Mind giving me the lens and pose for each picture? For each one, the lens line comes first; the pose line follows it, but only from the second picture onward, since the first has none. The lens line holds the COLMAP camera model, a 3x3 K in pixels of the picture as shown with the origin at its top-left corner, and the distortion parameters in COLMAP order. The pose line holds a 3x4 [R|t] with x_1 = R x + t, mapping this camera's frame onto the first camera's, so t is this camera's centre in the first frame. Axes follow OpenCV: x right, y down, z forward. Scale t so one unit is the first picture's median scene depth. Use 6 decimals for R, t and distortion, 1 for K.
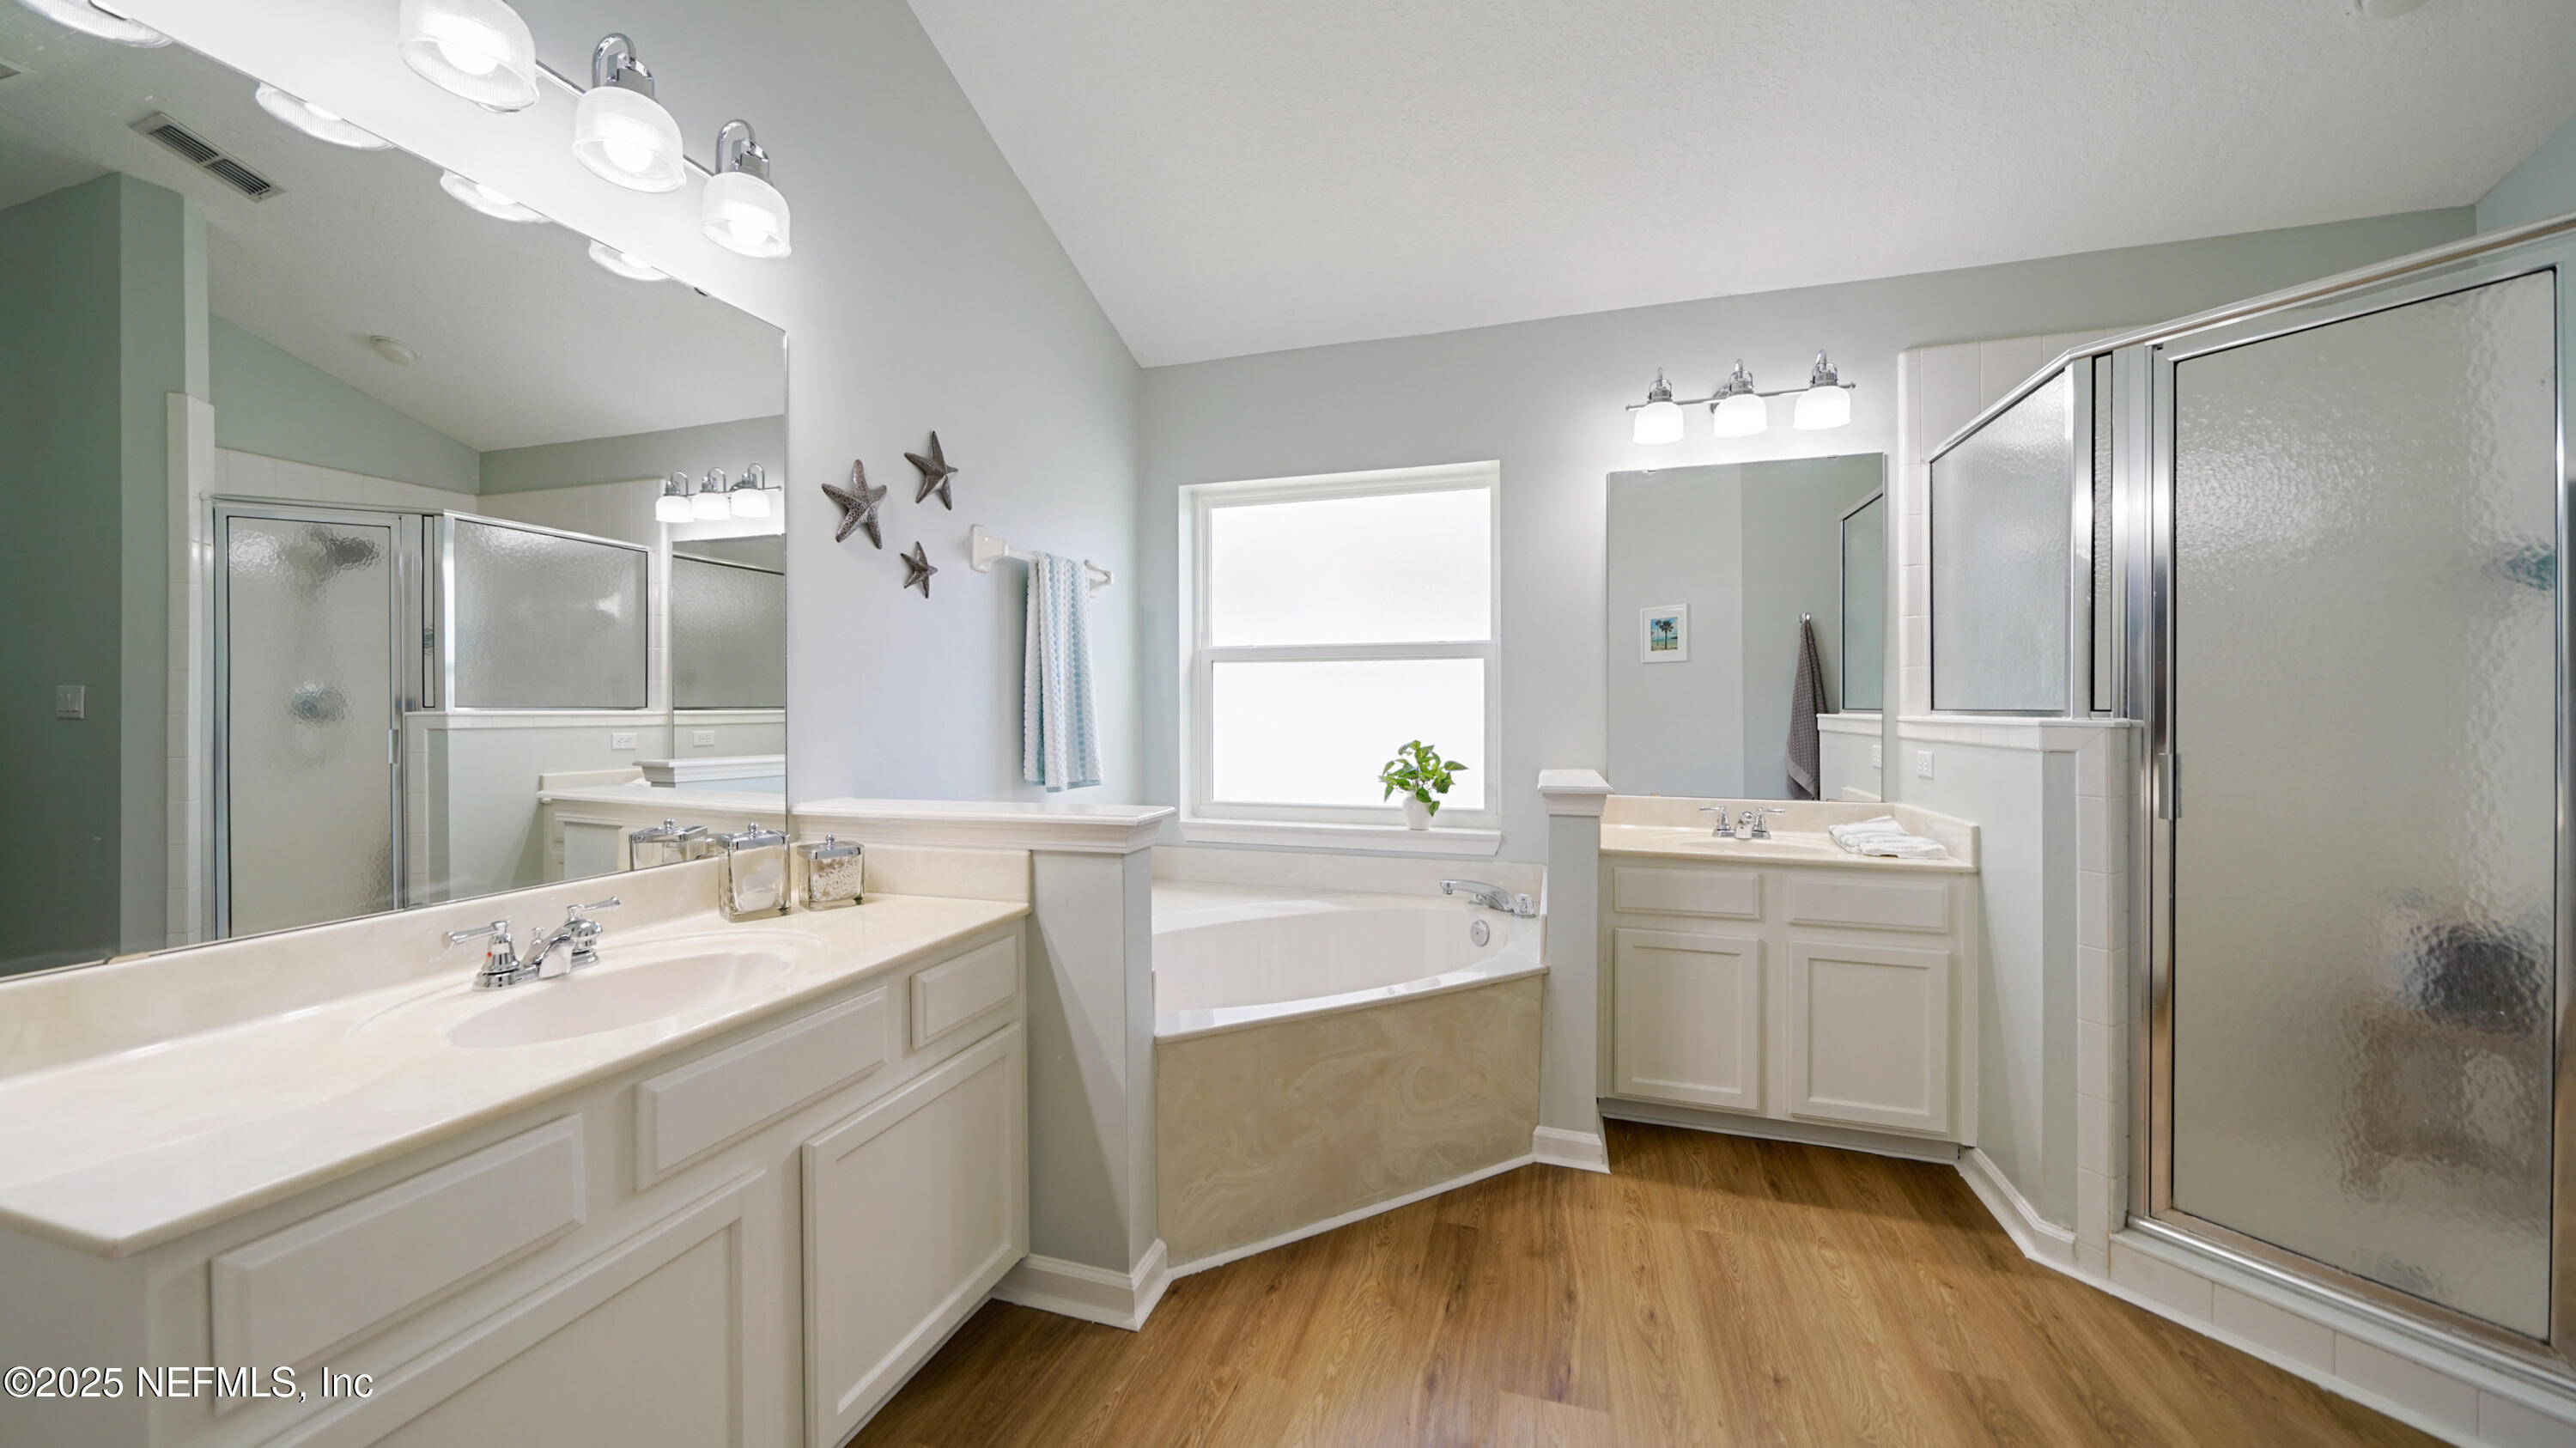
lens RADIAL K [[897.6, 0, 1287.4], [0, 897.6, 712.9], [0, 0, 1]] dist [-0.002335, -0.000879]
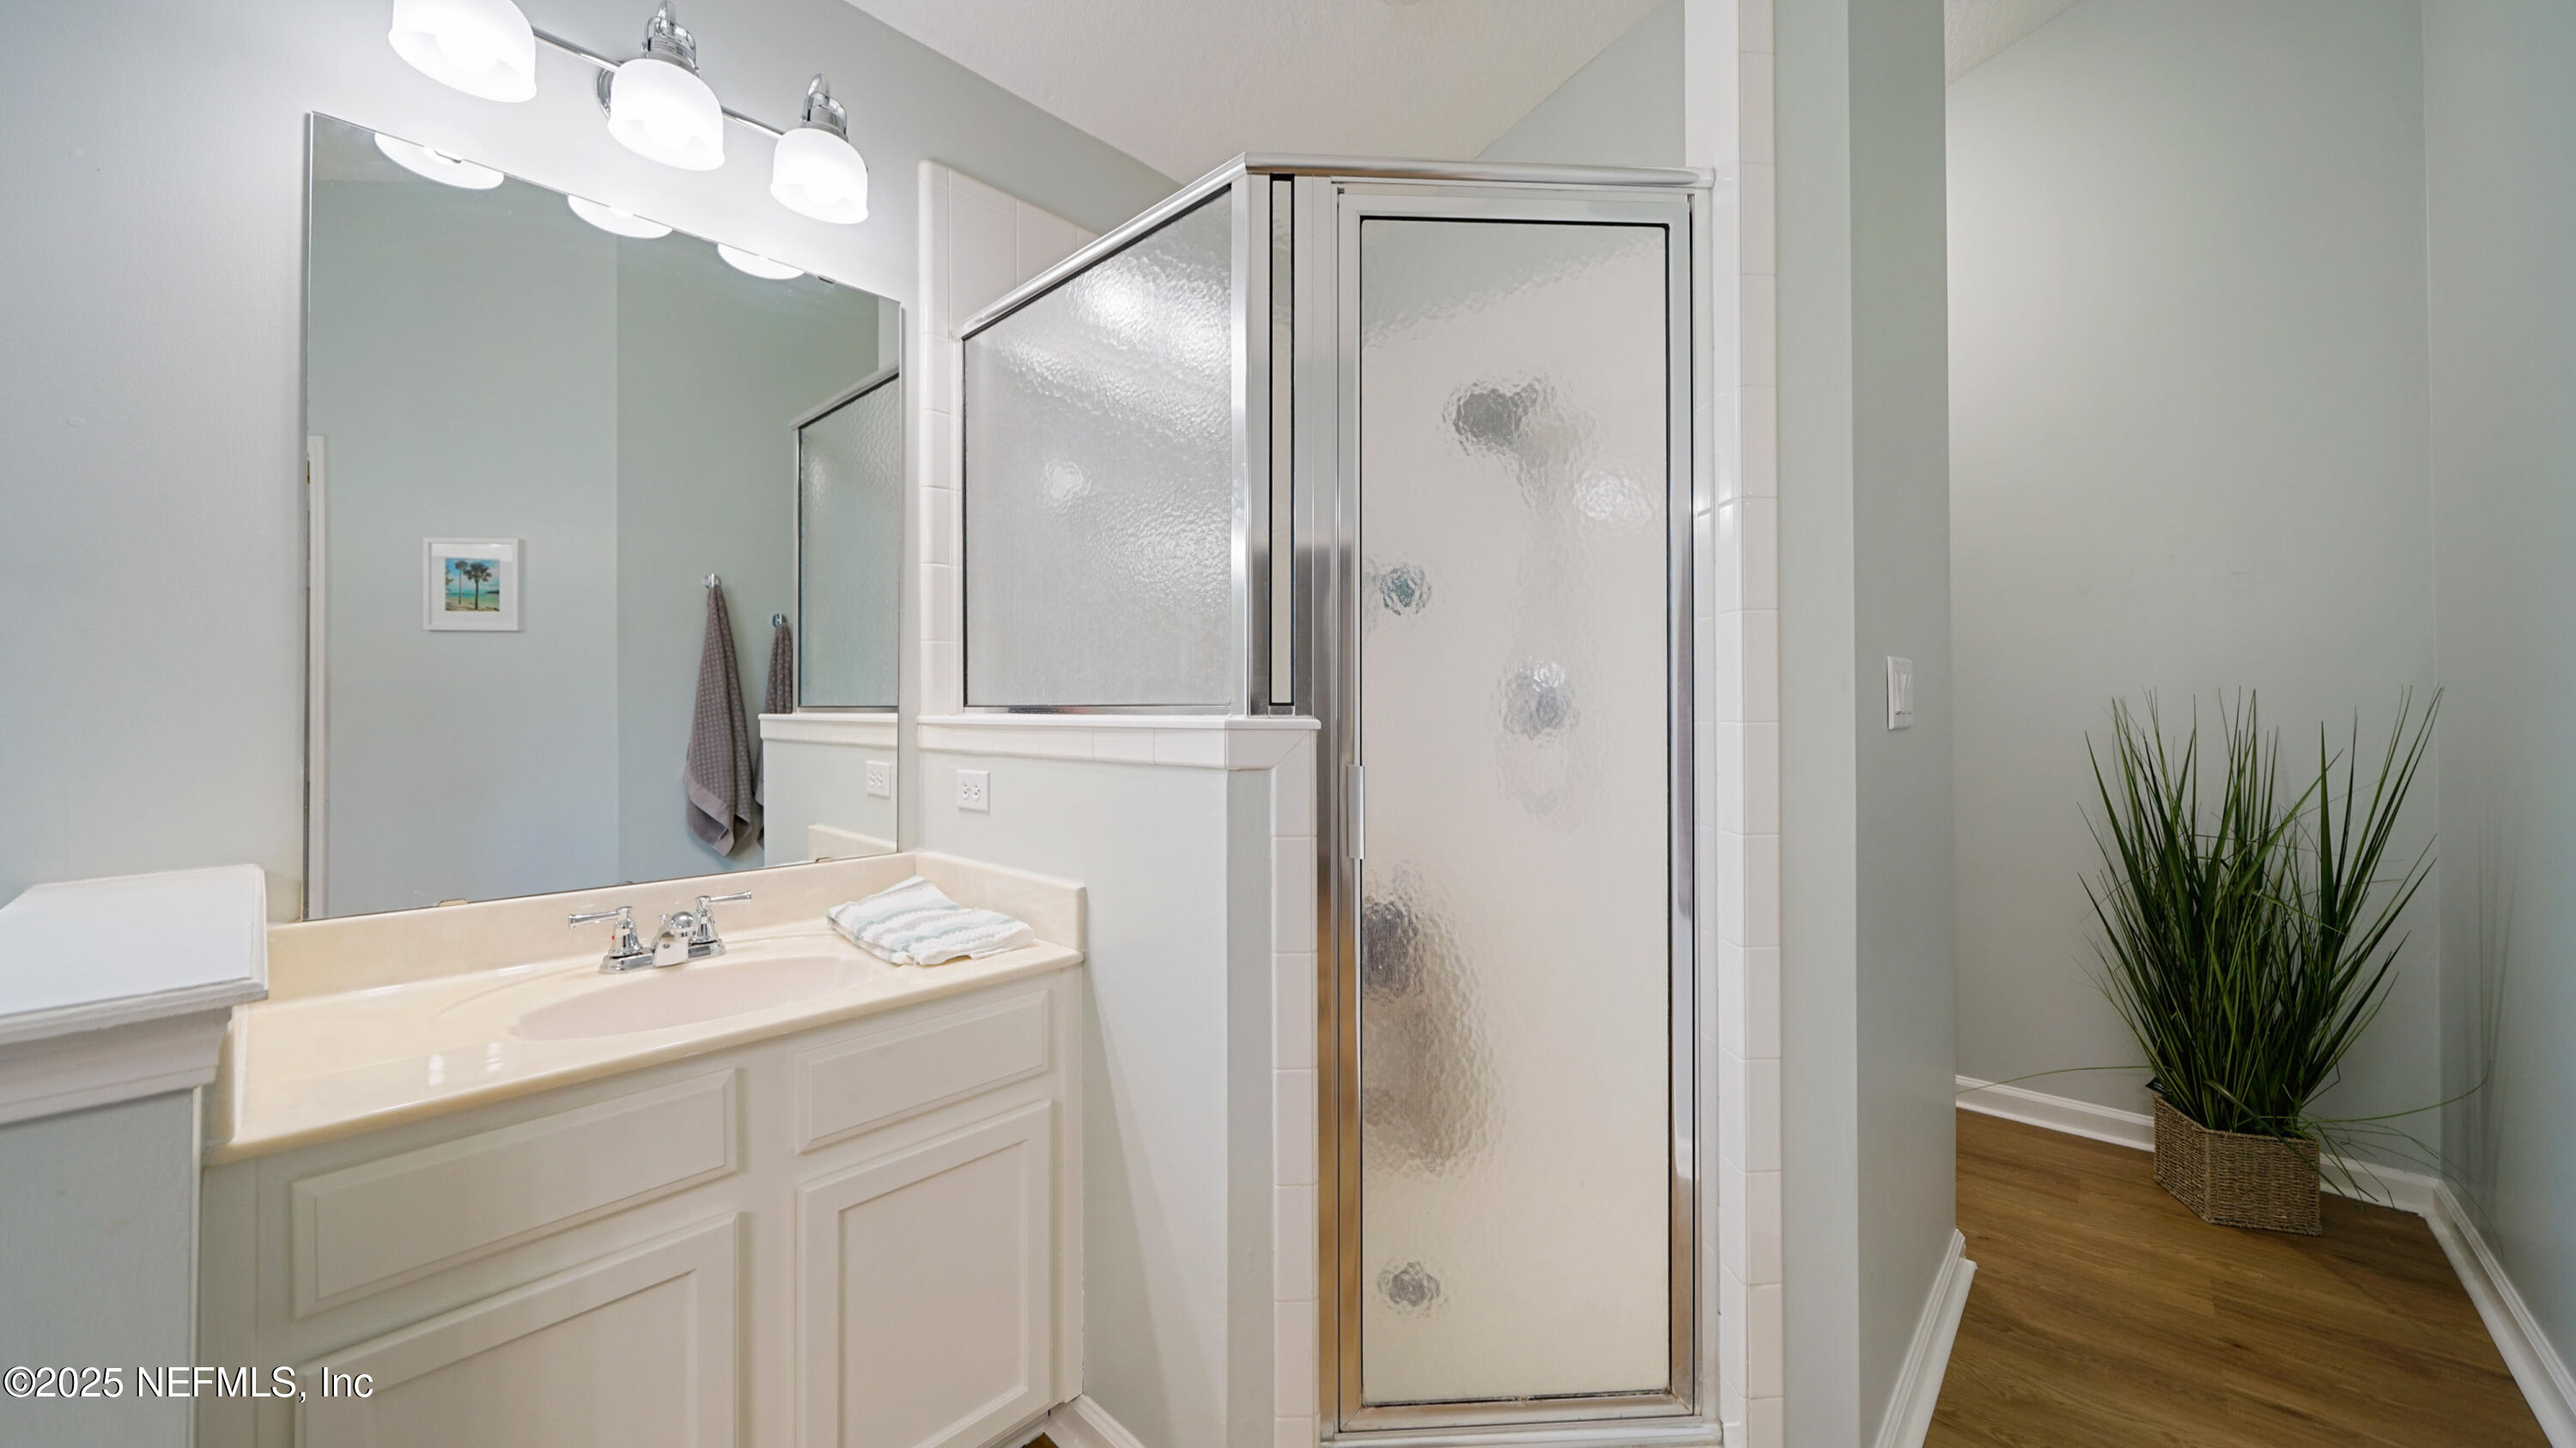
lens RADIAL K [[897.6, 0, 1275.3], [0, 897.6, 703.9], [0, 0, 1]] dist [-0.002335, -0.000879]
pose [[0.427689, 0.004949, 0.903912, 0.236468], [0.005721, 0.999950, -0.008182, 0.001847], [-0.903908, 0.008670, 0.427640, 0.565301]]
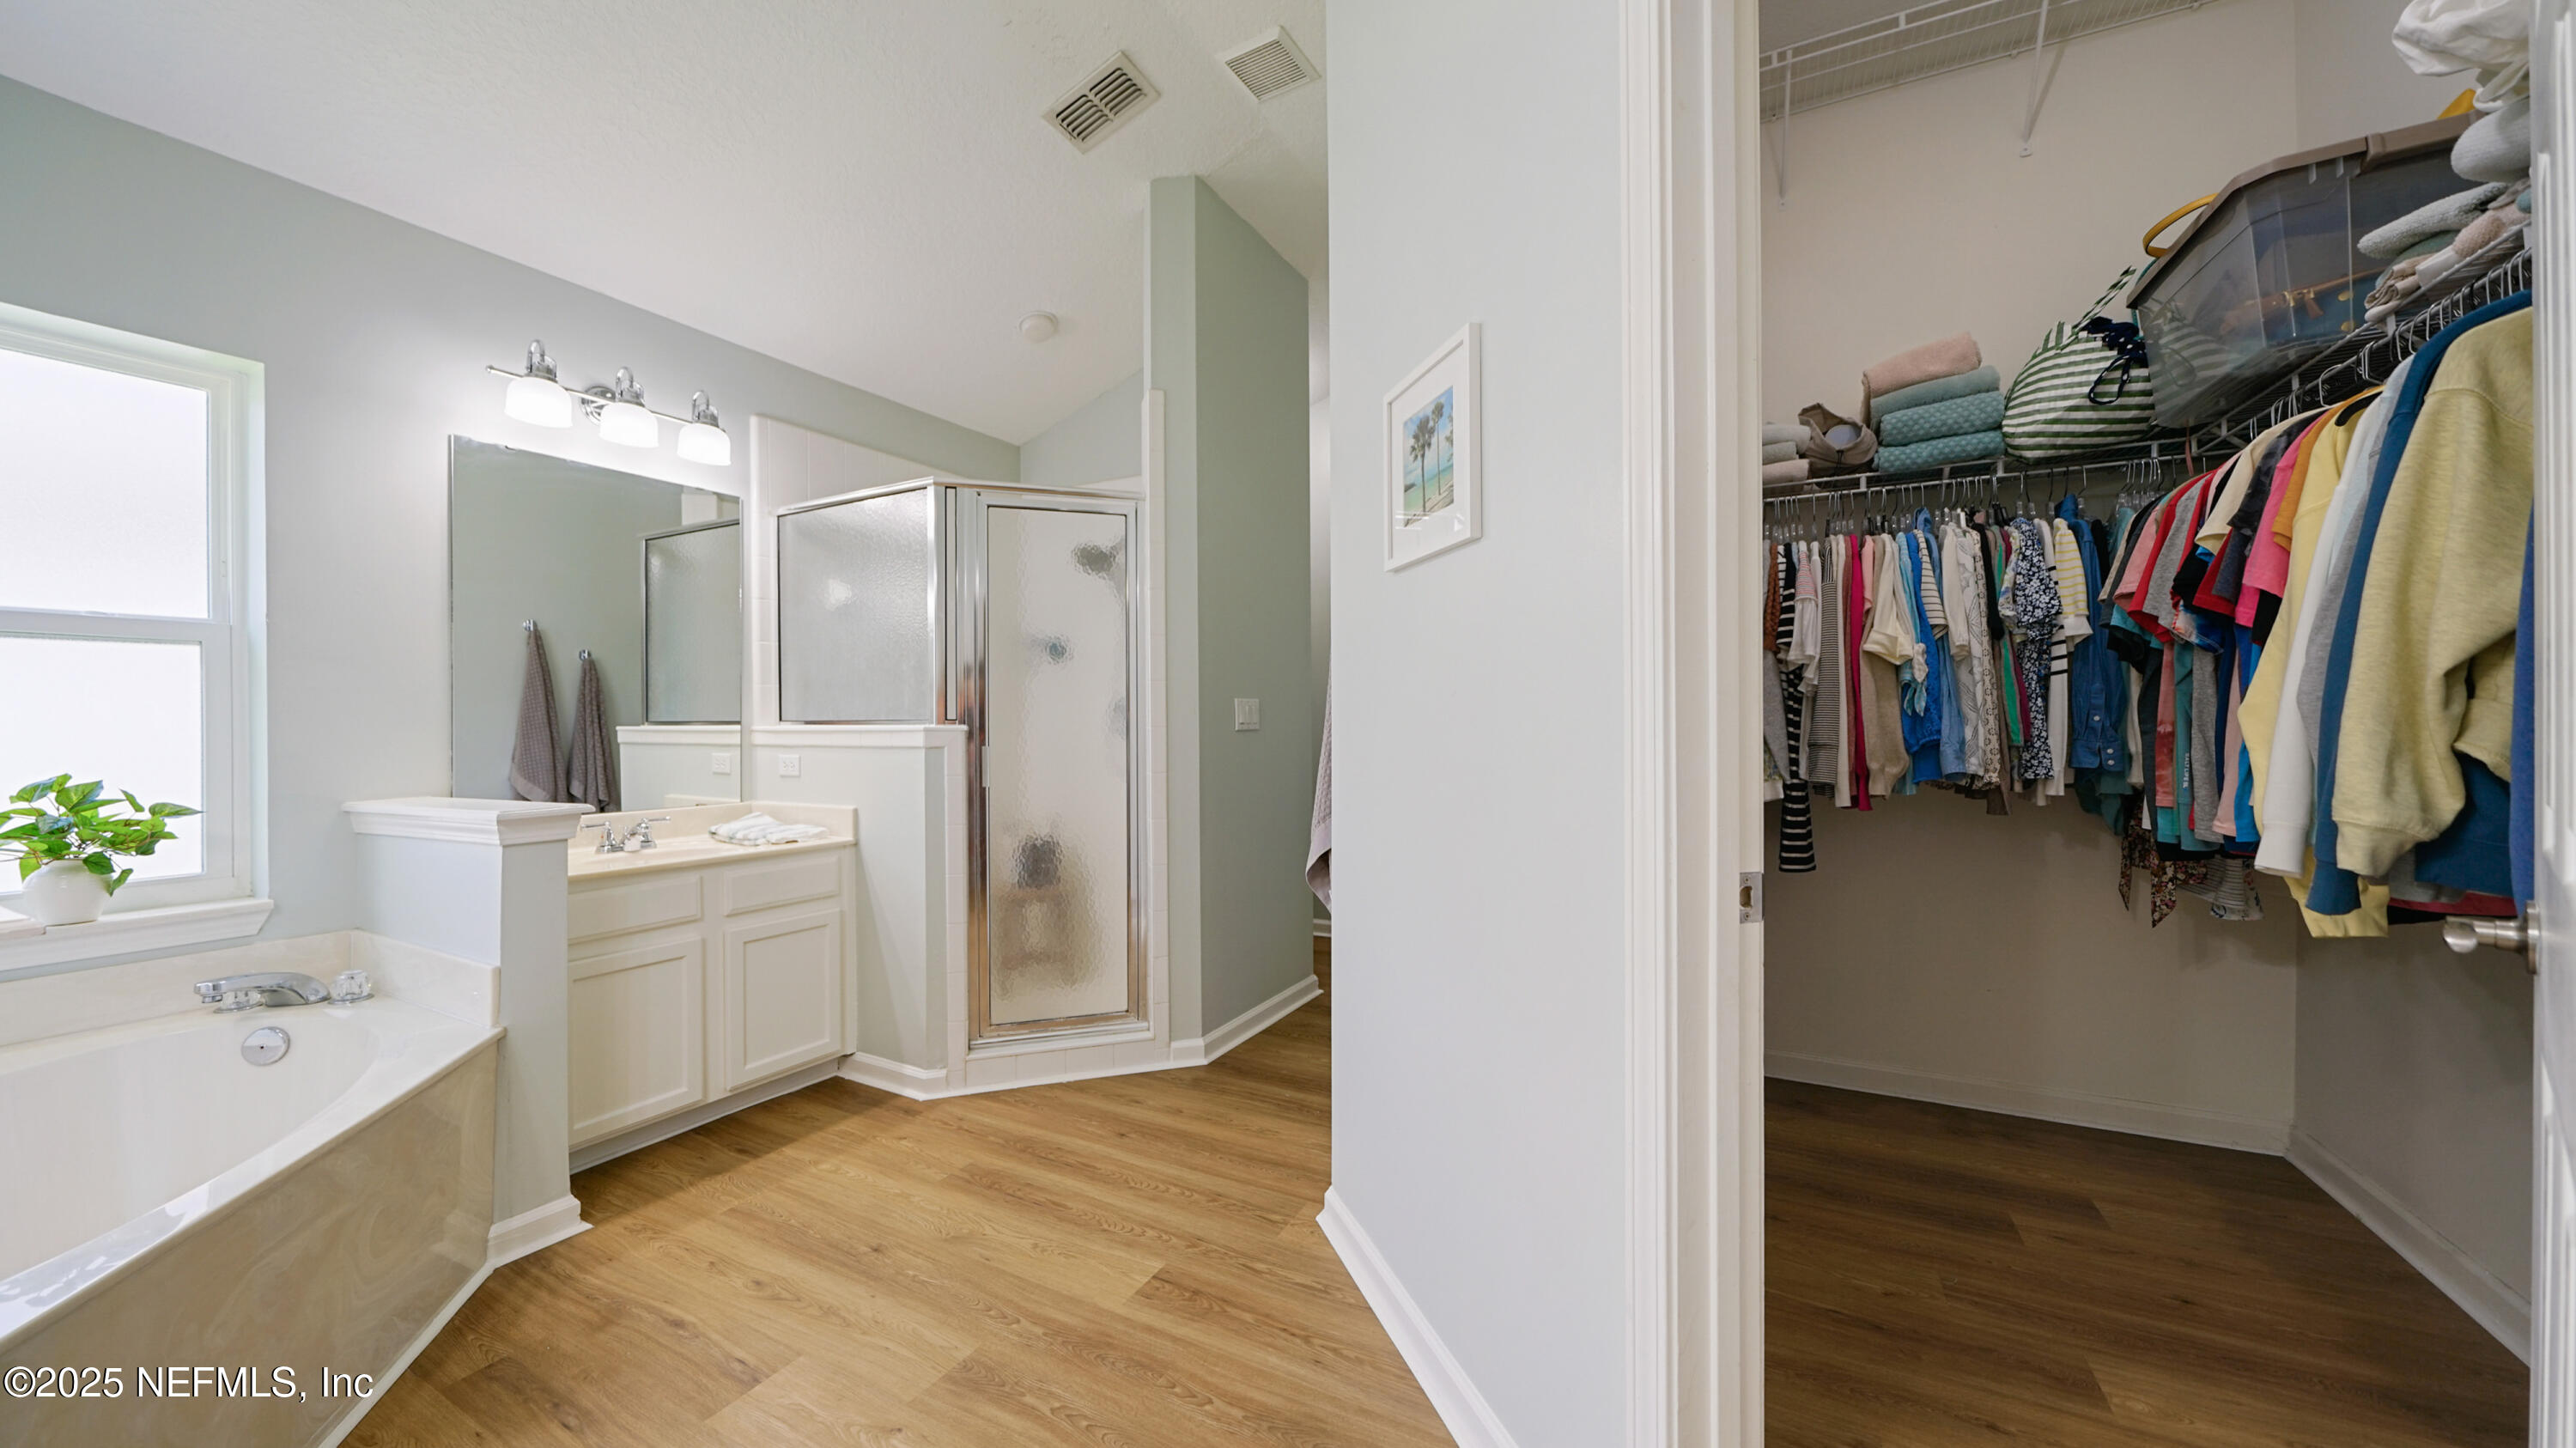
lens RADIAL K [[897.6, 0, 1273.2], [0, 897.6, 723.6], [0, 0, 1]] dist [-0.002335, -0.000879]
pose [[0.186314, -0.003727, 0.982483, -0.389691], [0.009353, 0.999954, 0.002019, 0.004036], [-0.982446, 0.008813, 0.186340, 0.137073]]
